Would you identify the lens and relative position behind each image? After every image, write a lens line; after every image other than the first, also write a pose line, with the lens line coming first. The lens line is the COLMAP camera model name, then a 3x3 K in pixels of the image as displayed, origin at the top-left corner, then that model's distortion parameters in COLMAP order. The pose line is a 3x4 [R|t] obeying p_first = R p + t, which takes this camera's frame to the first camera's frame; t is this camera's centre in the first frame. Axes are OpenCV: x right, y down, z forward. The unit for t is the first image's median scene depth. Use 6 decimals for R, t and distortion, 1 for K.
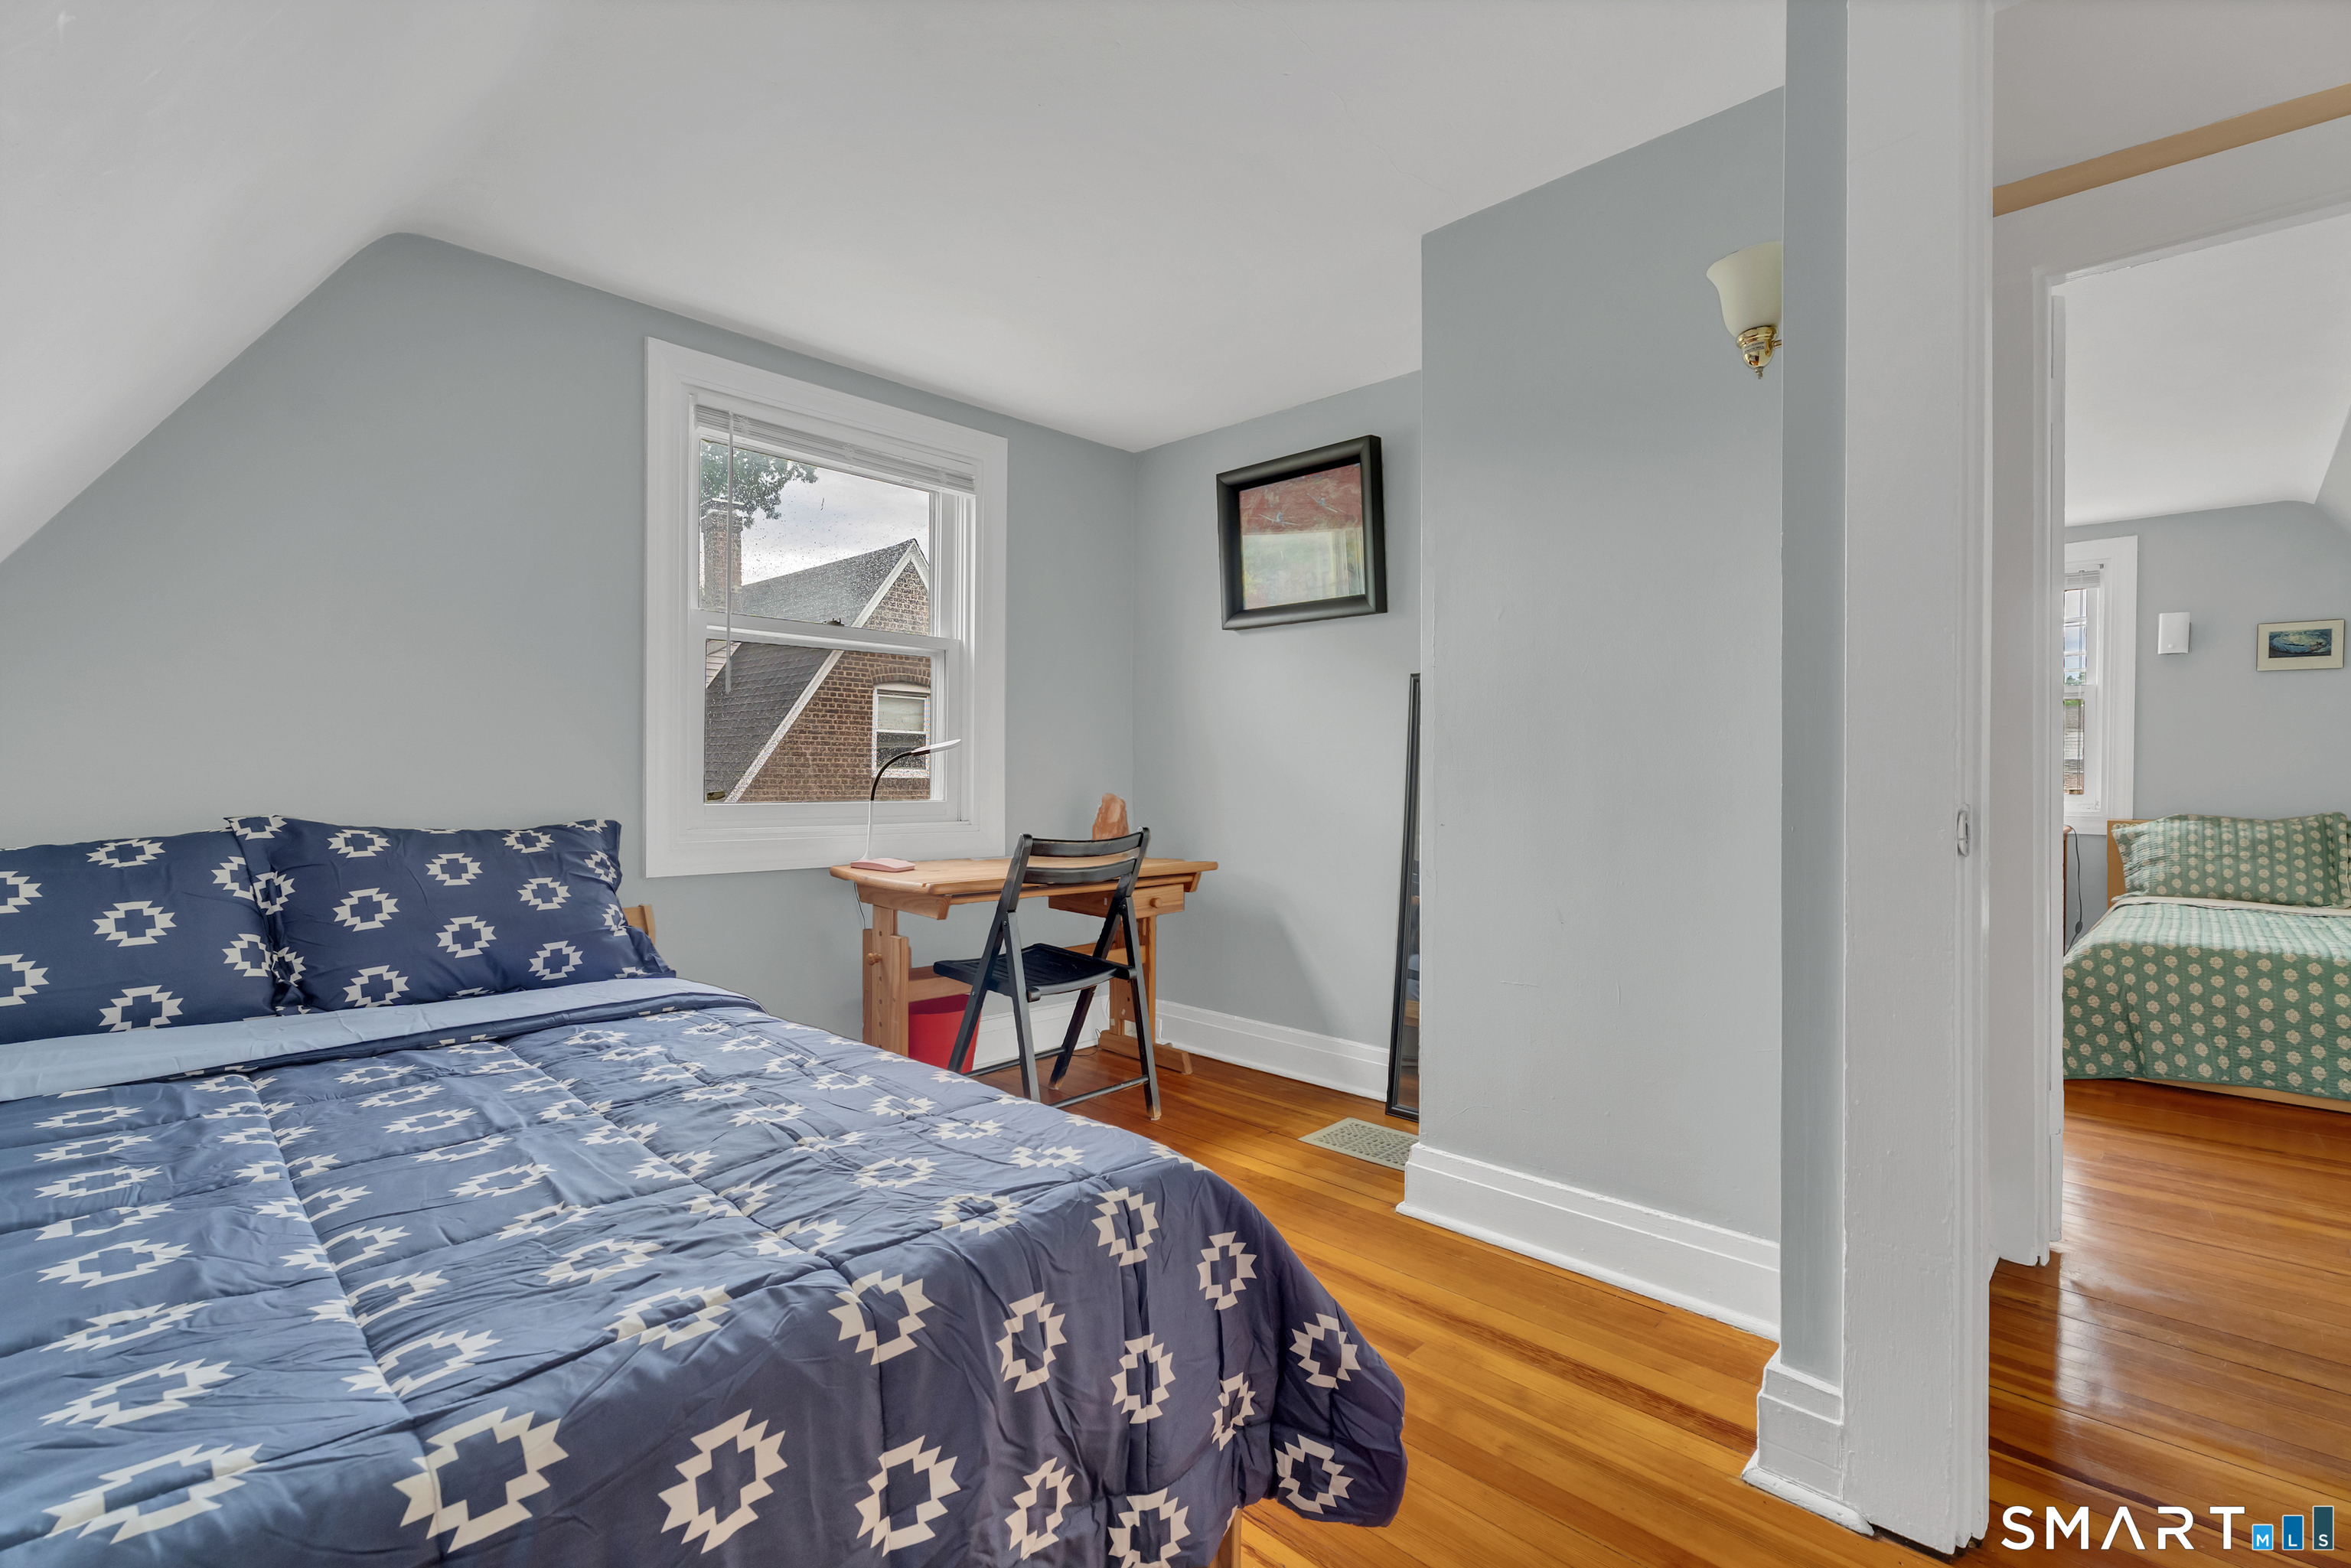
lens RADIAL K [[1070.9, 0, 1182.6], [0, 1070.9, 773.5], [0, 0, 1]] dist [-0.004115, -0.000986]
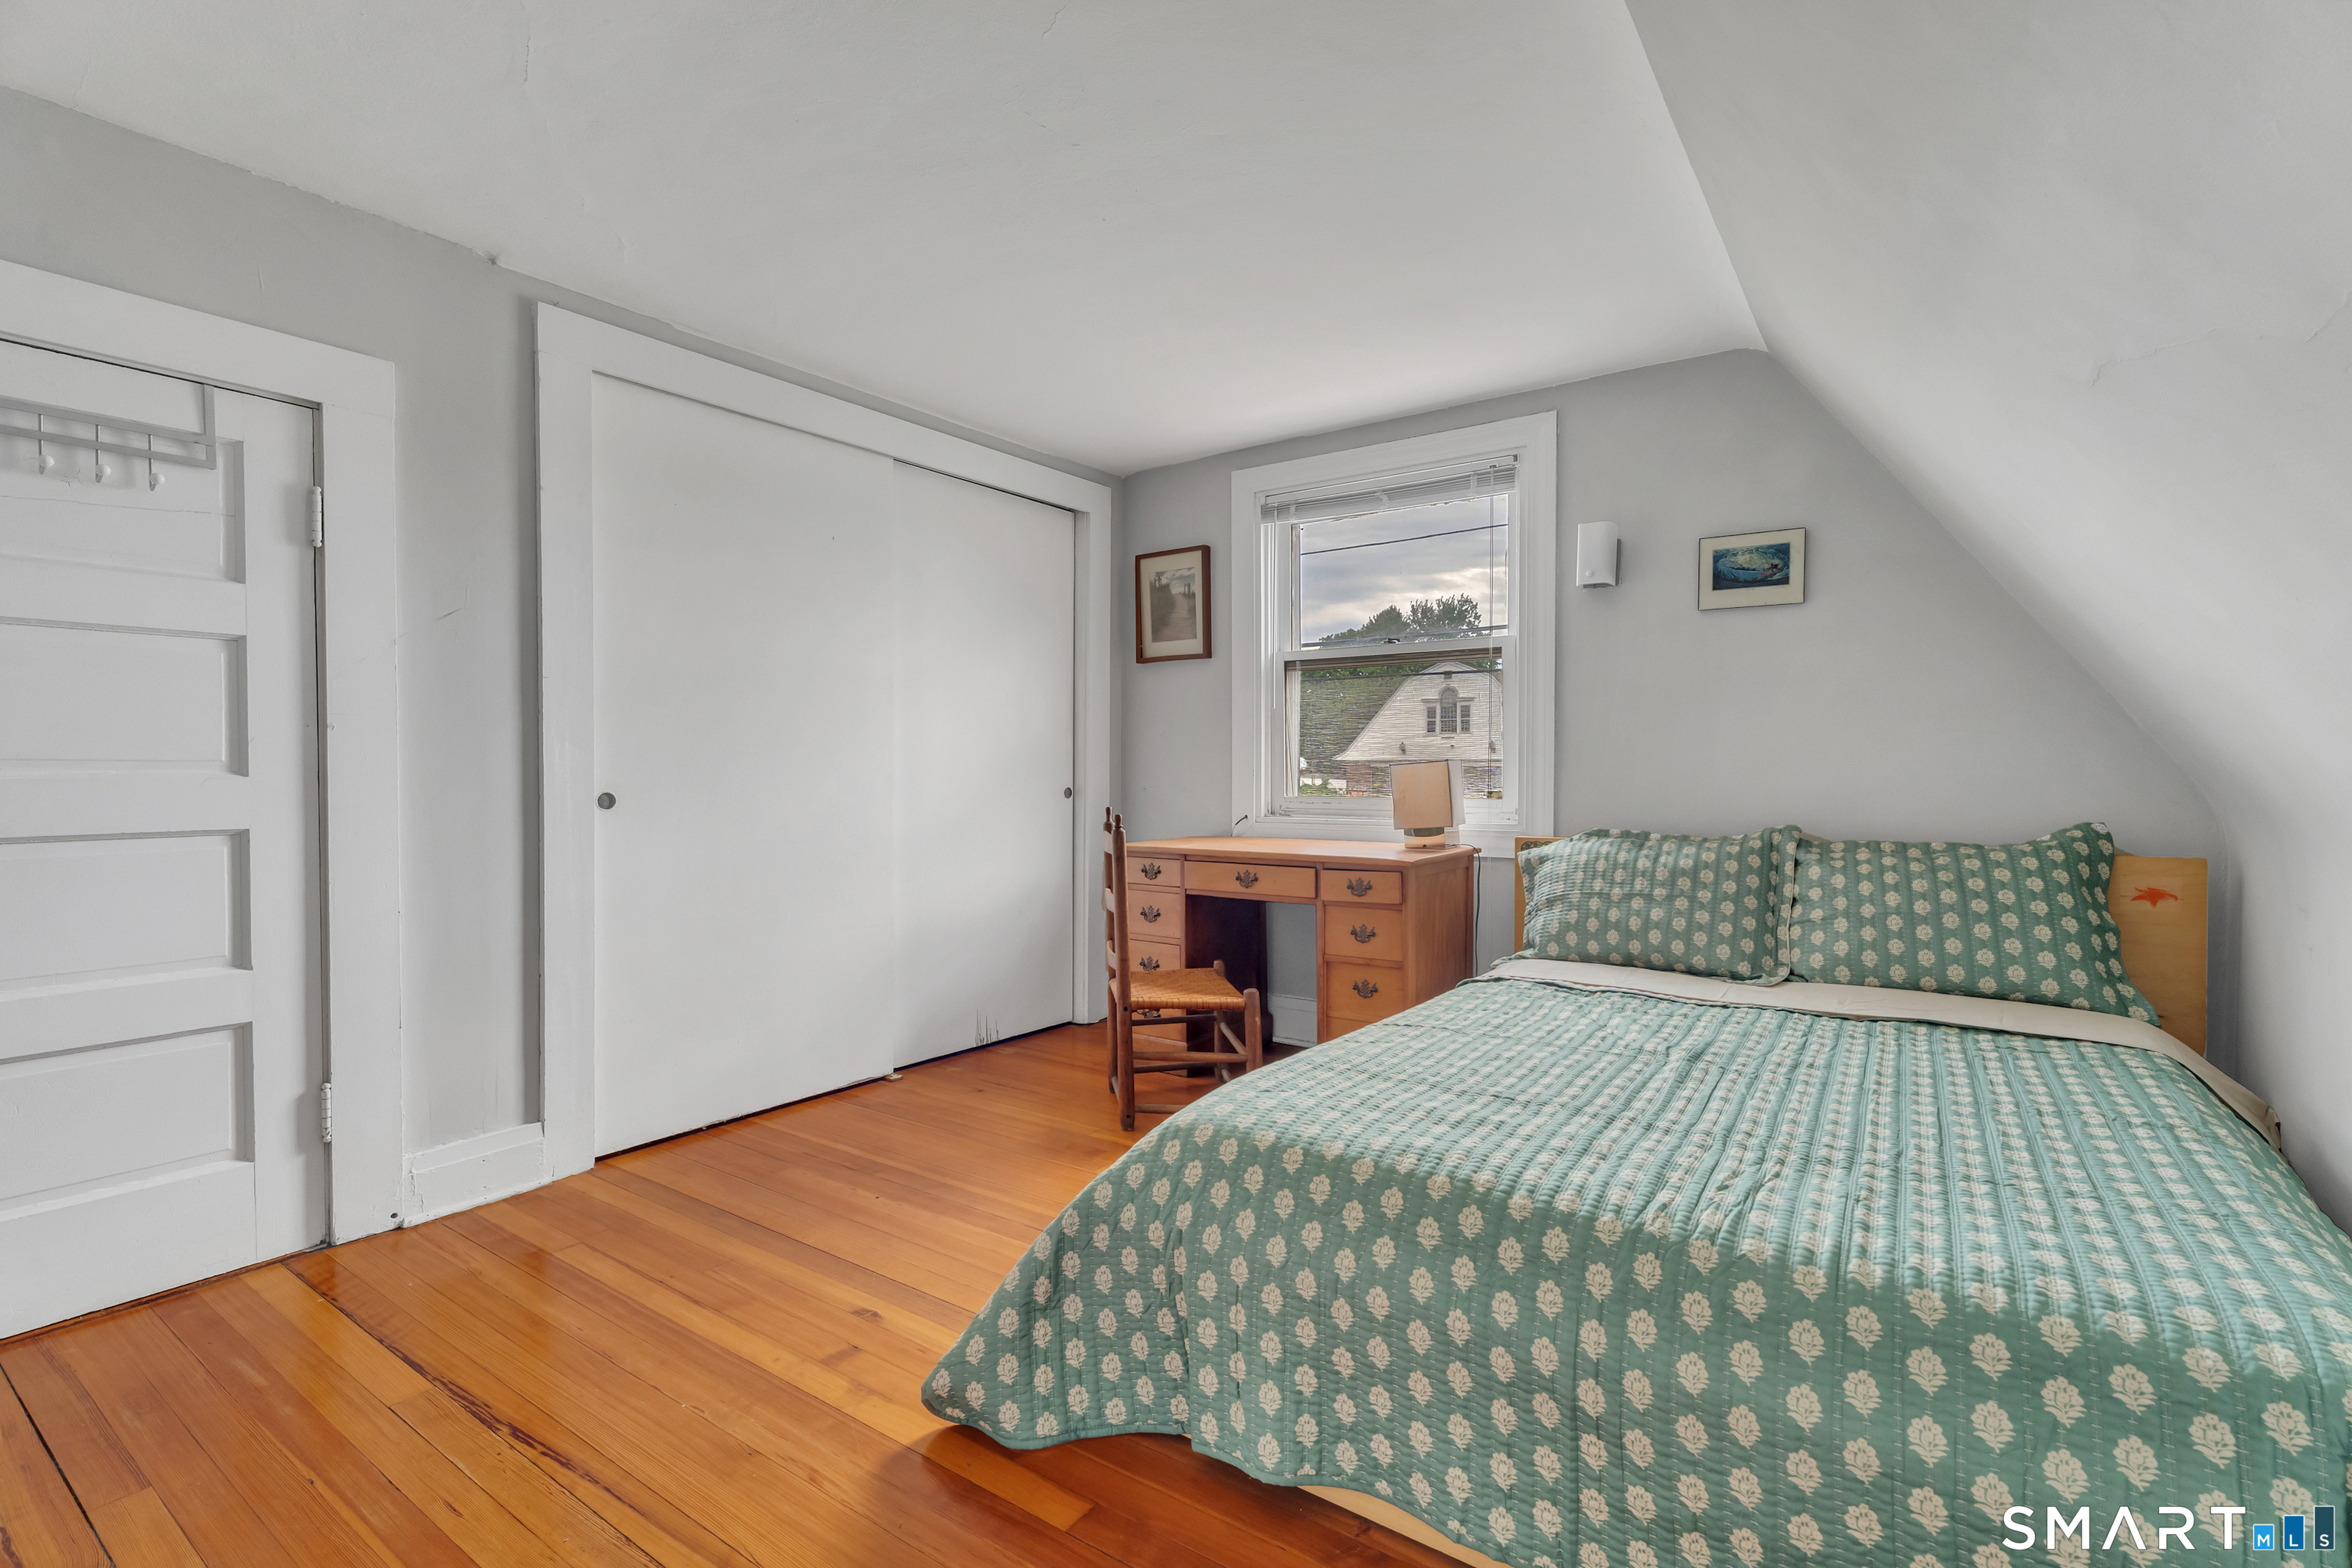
lens RADIAL K [[1071.4, 0, 1168.9], [0, 1071.4, 776.3], [0, 0, 1]] dist [-0.004115, -0.000986]
pose [[0.988442, -0.004961, 0.151522, 0.601197], [0.004721, 0.999987, 0.001938, 0.004022], [-0.151529, -0.001200, 0.988452, 0.407647]]
